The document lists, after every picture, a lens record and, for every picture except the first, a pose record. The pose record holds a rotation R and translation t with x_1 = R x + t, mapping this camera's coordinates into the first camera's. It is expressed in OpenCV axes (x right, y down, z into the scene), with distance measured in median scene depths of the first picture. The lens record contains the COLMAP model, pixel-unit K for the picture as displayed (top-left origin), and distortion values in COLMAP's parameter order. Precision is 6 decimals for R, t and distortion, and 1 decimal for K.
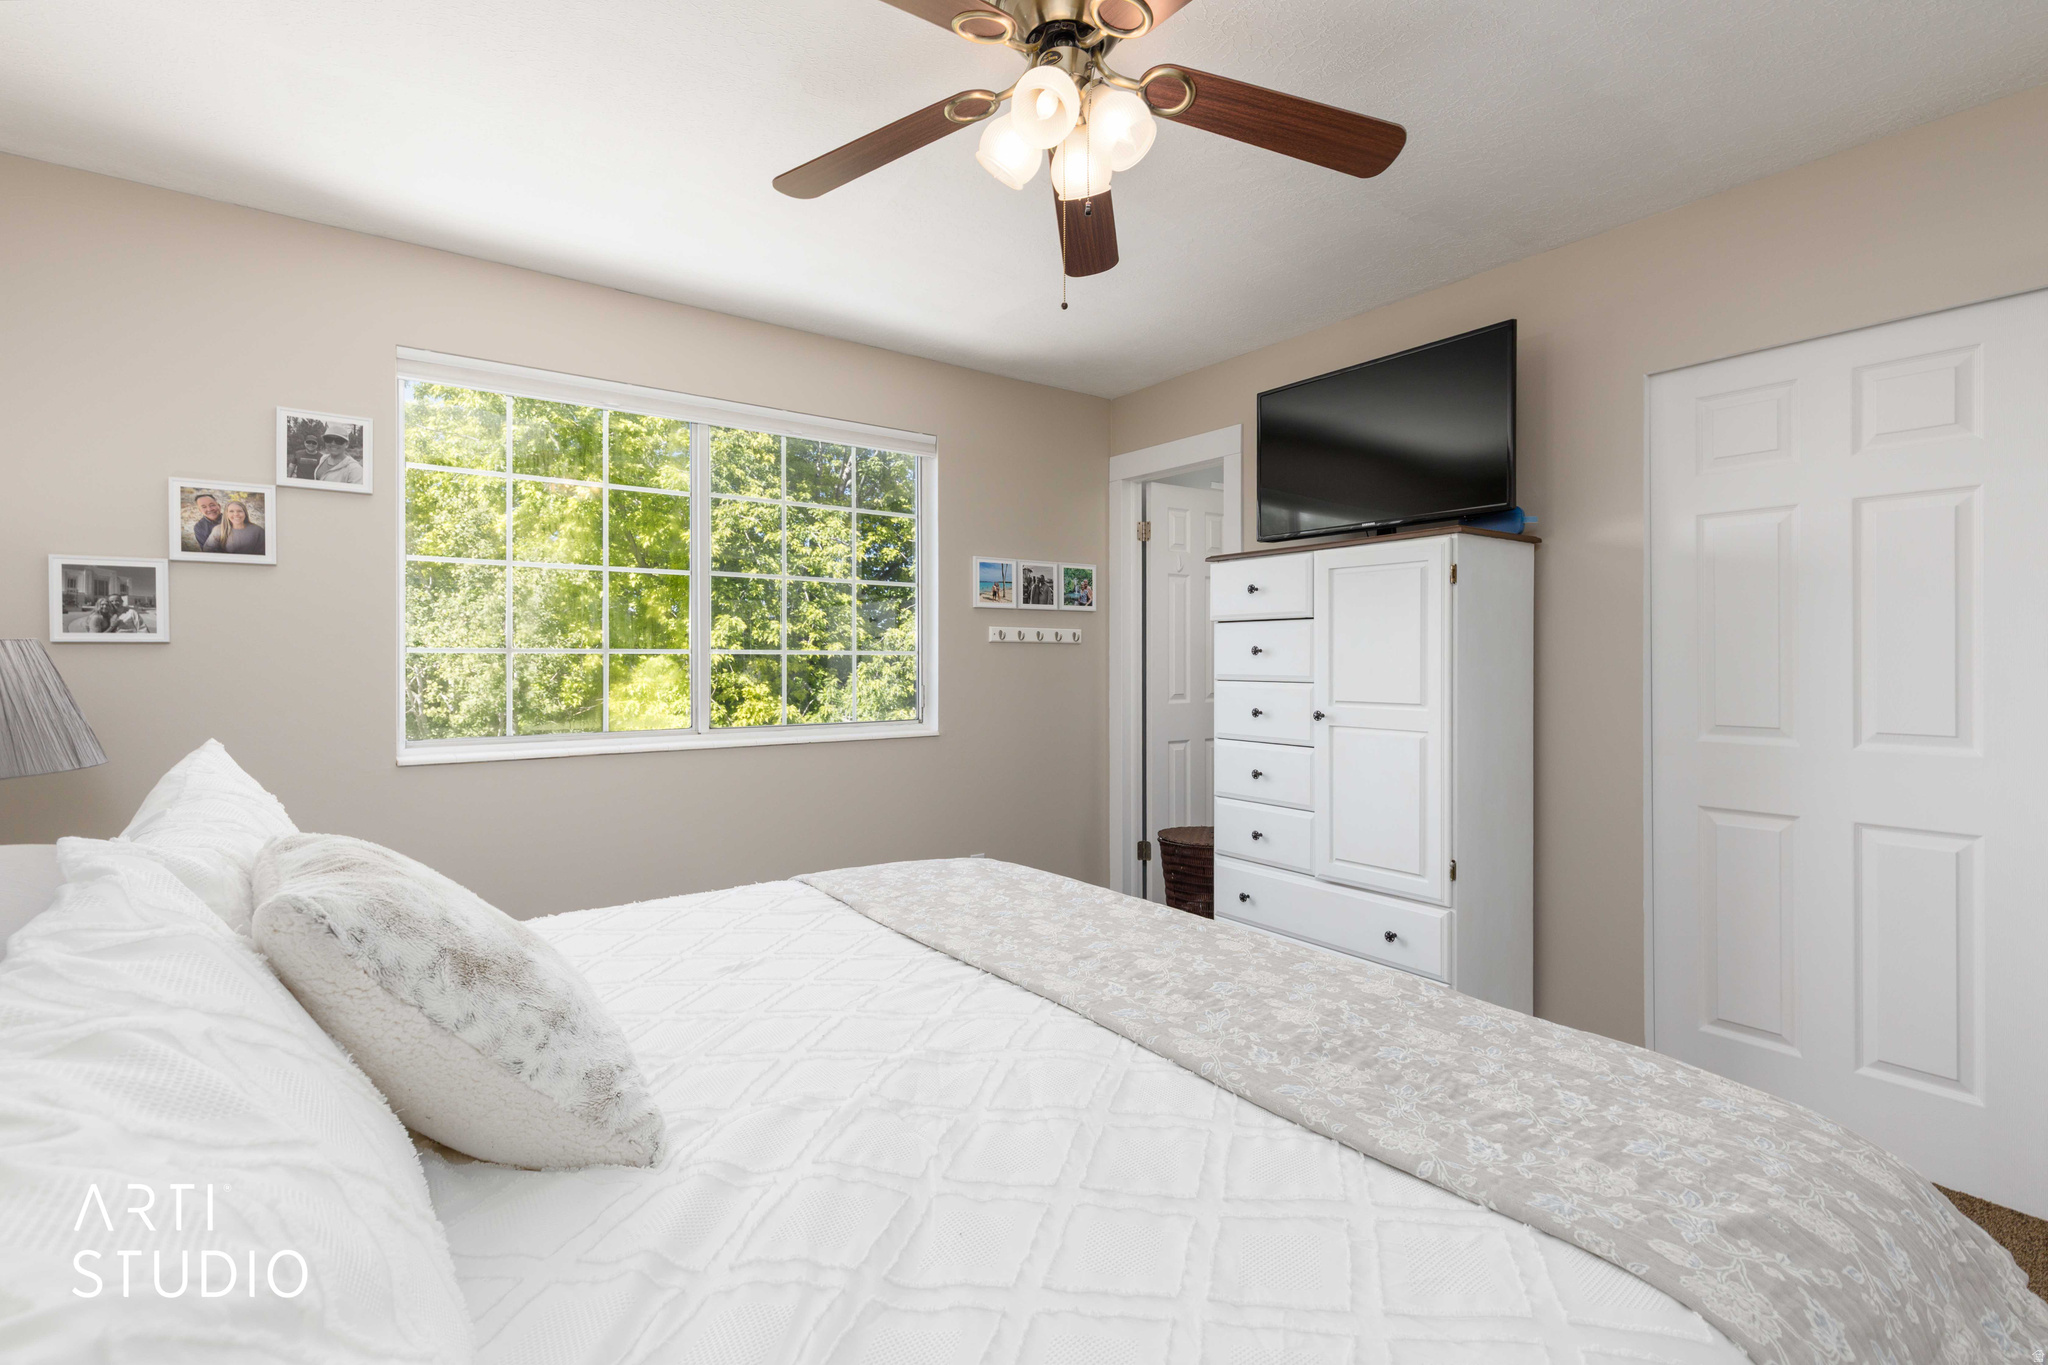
lens RADIAL K [[942.5, 0, 1026.3], [0, 942.5, 670.0], [0, 0, 1]] dist [0.001410, -0.000207]
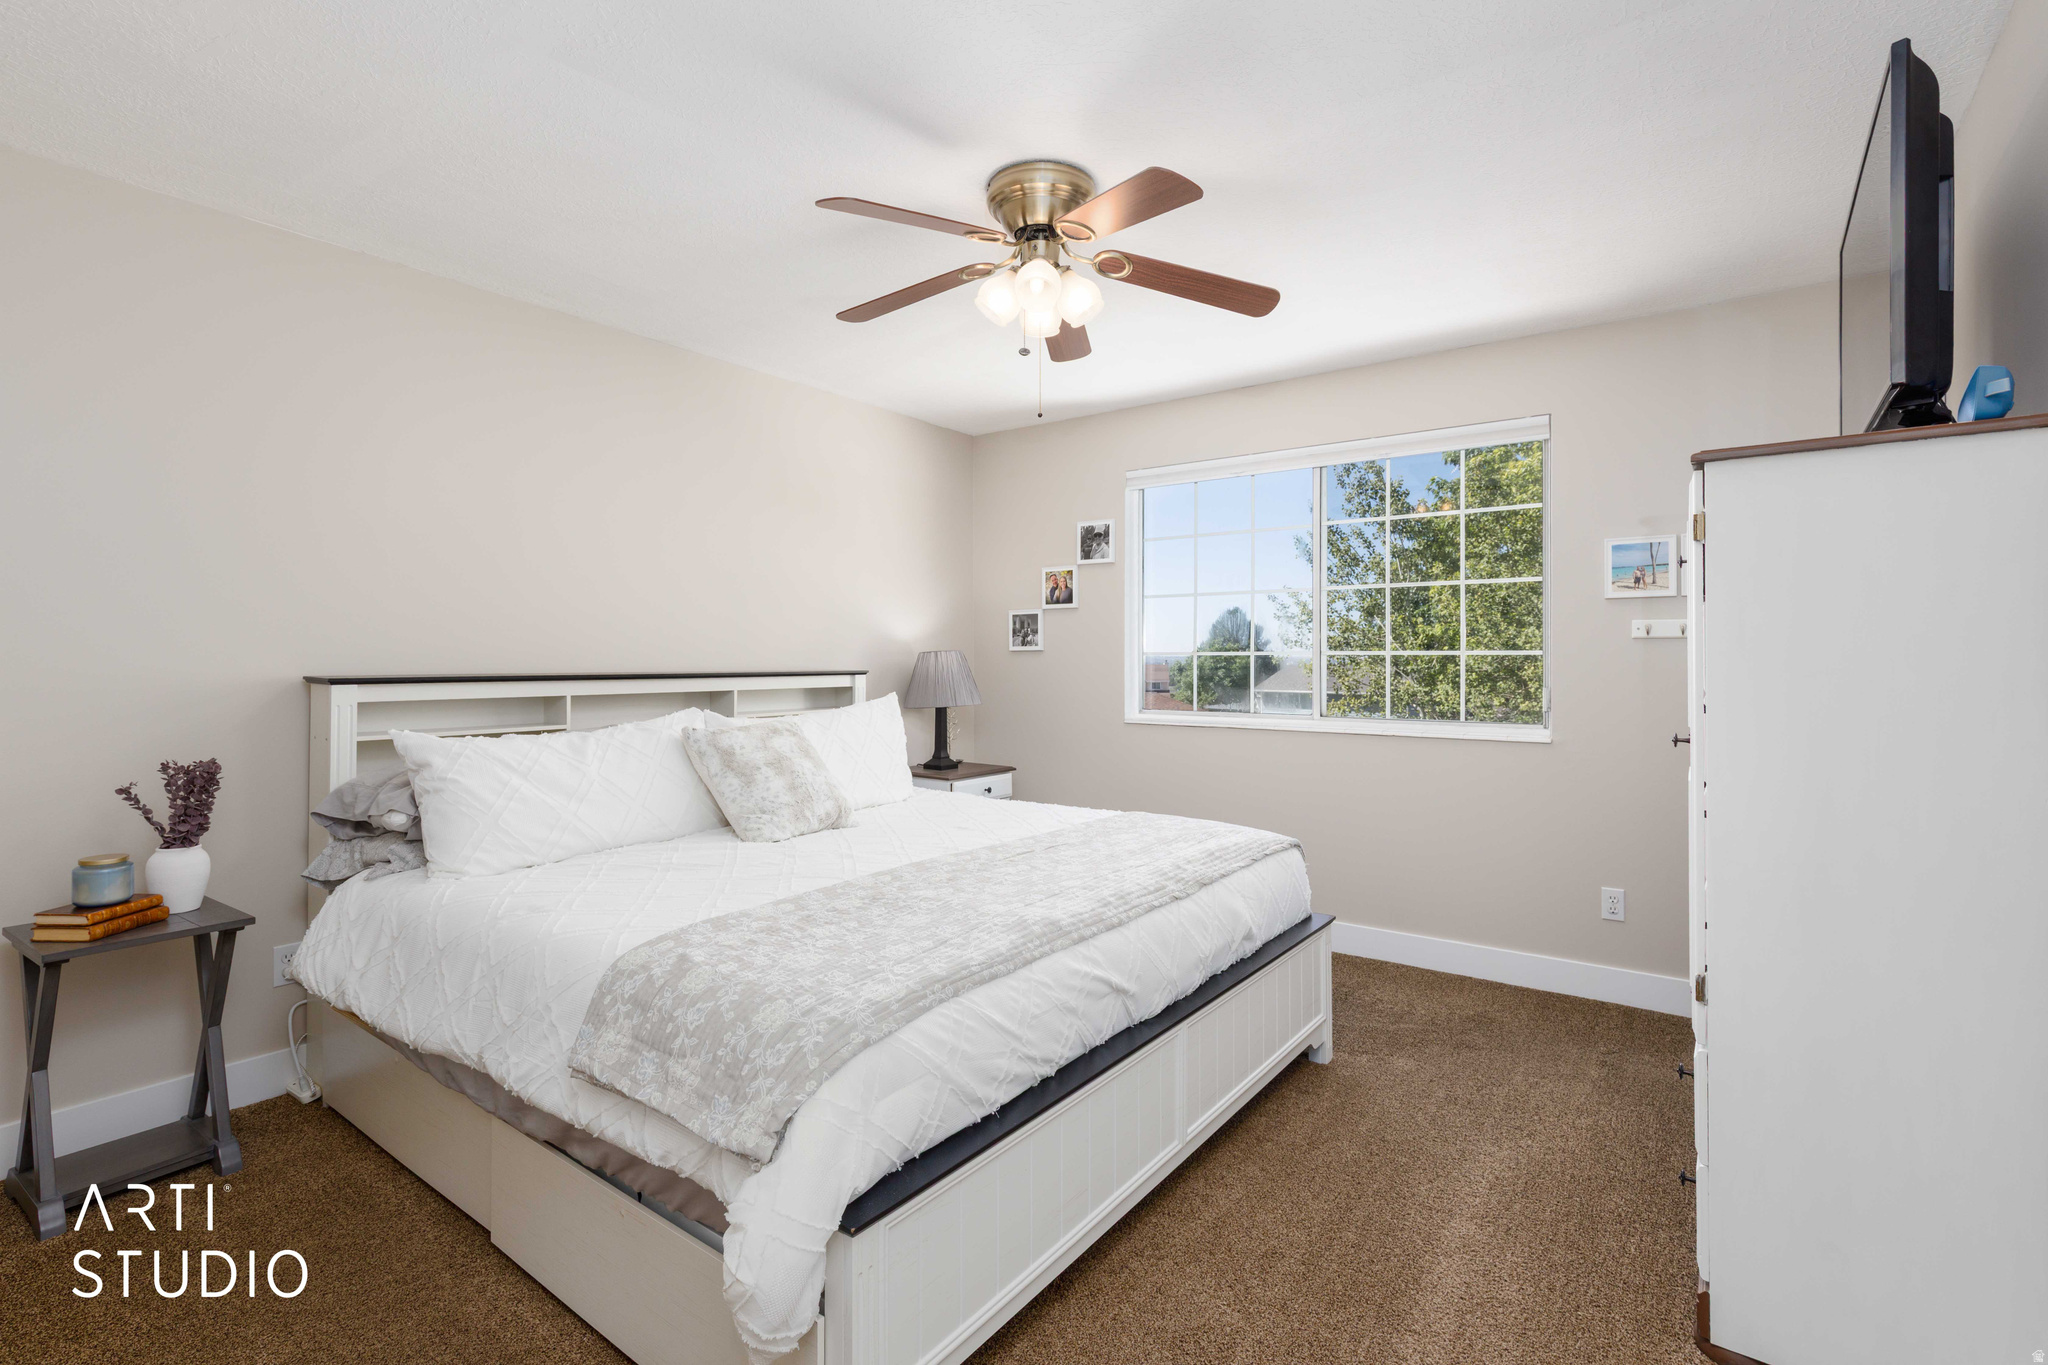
lens RADIAL K [[942.5, 0, 1026.4], [0, 942.5, 668.1], [0, 0, 1]] dist [0.001410, -0.000207]
pose [[0.280803, 0.010148, -0.959712, 0.981148], [-0.010452, 0.999917, 0.007515, -0.006451], [0.959709, 0.007920, 0.280886, 0.396945]]
